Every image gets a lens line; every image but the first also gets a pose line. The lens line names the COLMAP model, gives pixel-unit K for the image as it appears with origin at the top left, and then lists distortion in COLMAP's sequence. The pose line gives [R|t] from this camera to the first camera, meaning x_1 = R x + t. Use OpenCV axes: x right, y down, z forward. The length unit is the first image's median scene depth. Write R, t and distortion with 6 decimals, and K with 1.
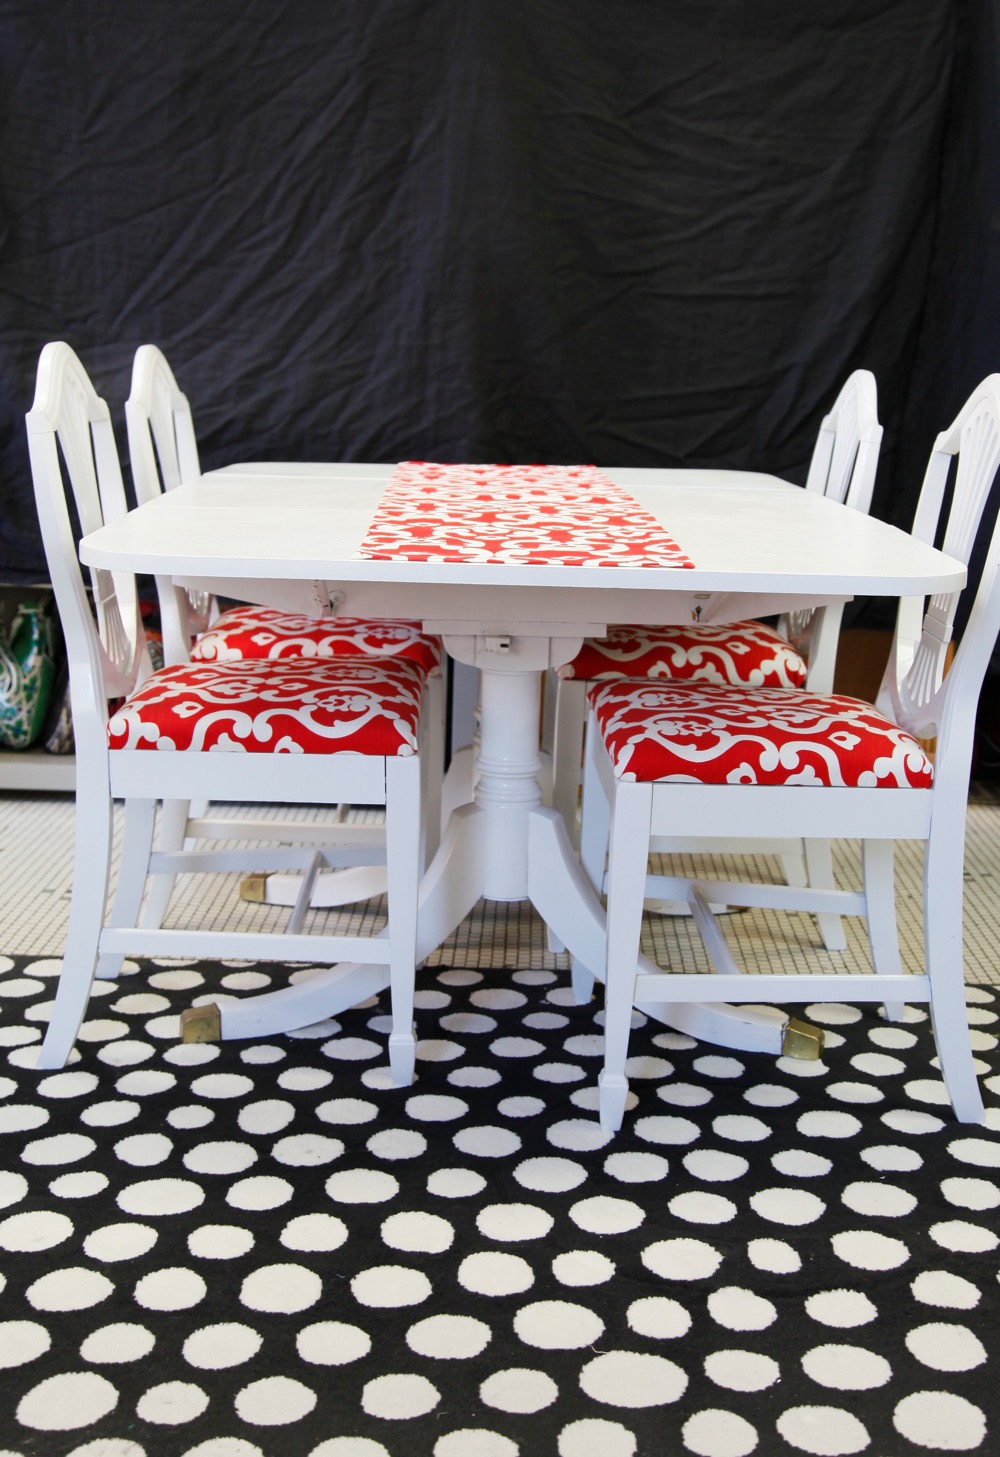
lens RADIAL K [[1863.1, 0, 529.4], [0, 1863.1, 613.8], [0, 0, 1]] dist [0.017847, 0.112636]
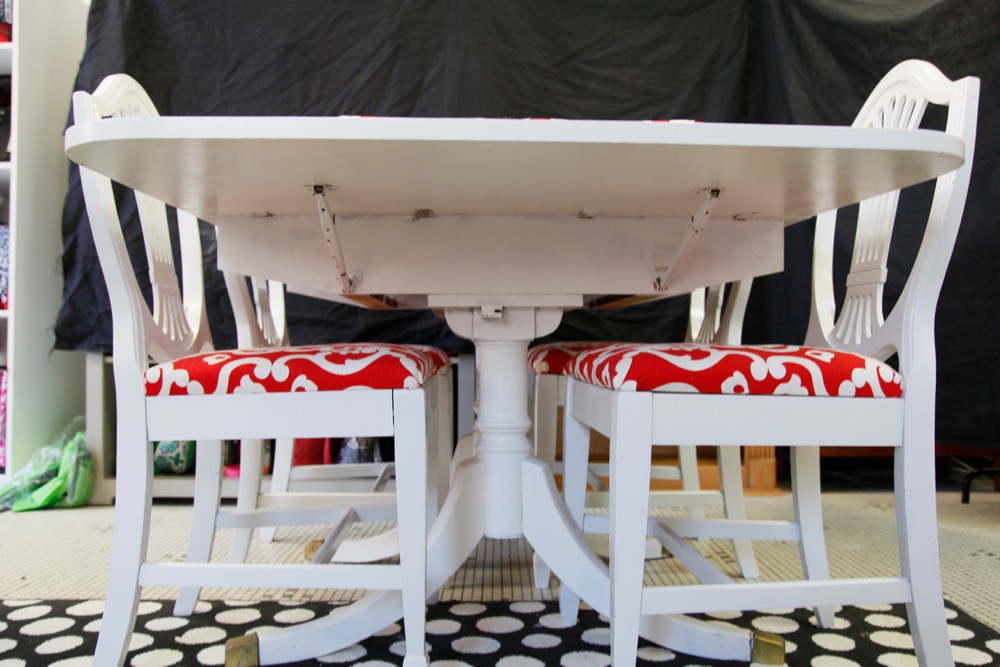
lens RADIAL K [[838.9, 0, 500.0], [0, 838.9, 333.5], [0, 0, 1]] dist [-0.067383, 0.003393]
pose [[0.999462, -0.030985, 0.010755, -0.012141], [0.032244, 0.988273, -0.149252, 0.073584], [-0.006005, 0.149519, 0.988741, 0.320972]]
